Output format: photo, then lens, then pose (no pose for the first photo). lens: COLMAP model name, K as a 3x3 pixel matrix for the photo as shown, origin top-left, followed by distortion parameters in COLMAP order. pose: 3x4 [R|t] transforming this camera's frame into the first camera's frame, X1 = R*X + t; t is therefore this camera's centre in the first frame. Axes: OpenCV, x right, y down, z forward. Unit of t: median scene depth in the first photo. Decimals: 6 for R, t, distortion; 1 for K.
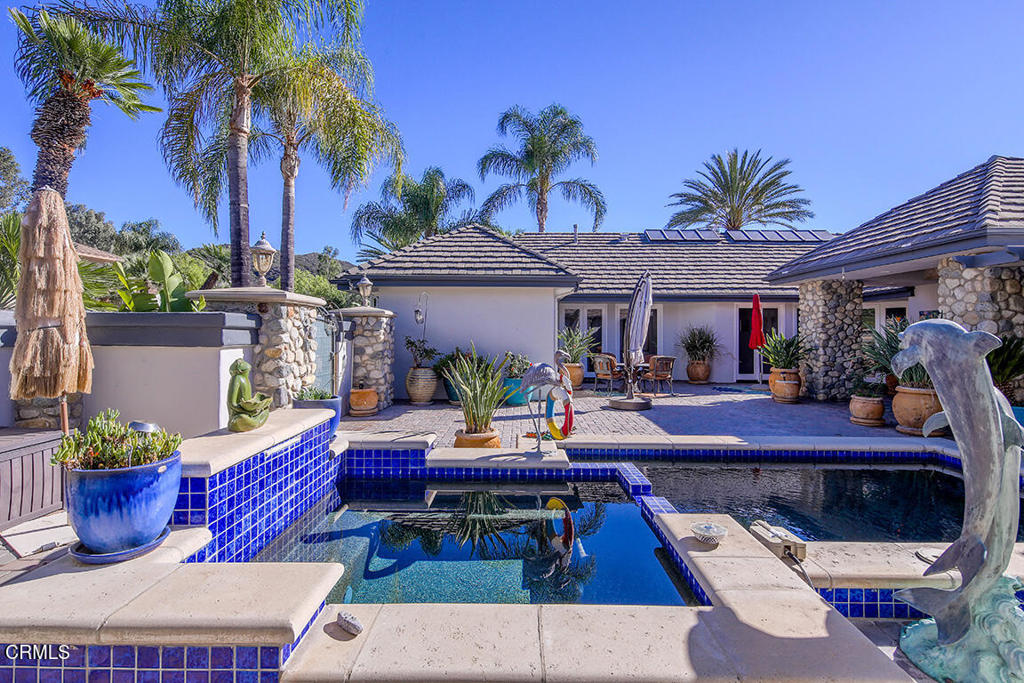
lens RADIAL K [[498.5, 0, 511.6], [0, 498.5, 337.3], [0, 0, 1]] dist [0.024454, 0.000096]
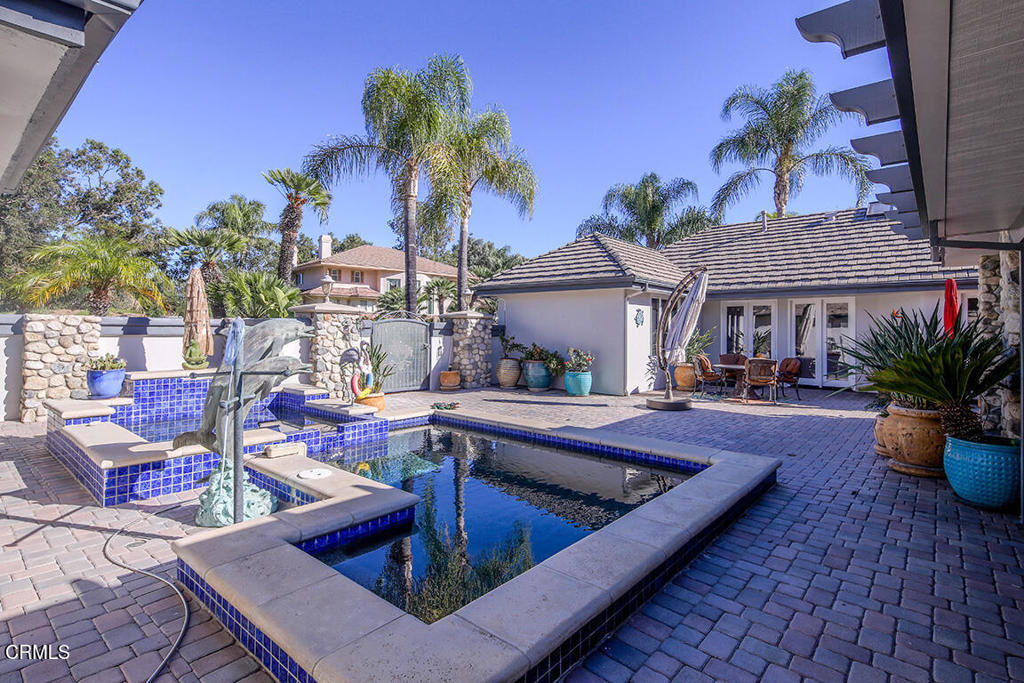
lens RADIAL K [[498.5, 0, 513.3], [0, 498.5, 337.3], [0, 0, 1]] dist [0.024454, 0.000096]
pose [[0.768842, 0.011681, -0.639332, 0.601319], [-0.011514, 0.999924, 0.004422, 0.001851], [0.639335, 0.003962, 0.768918, 0.046389]]
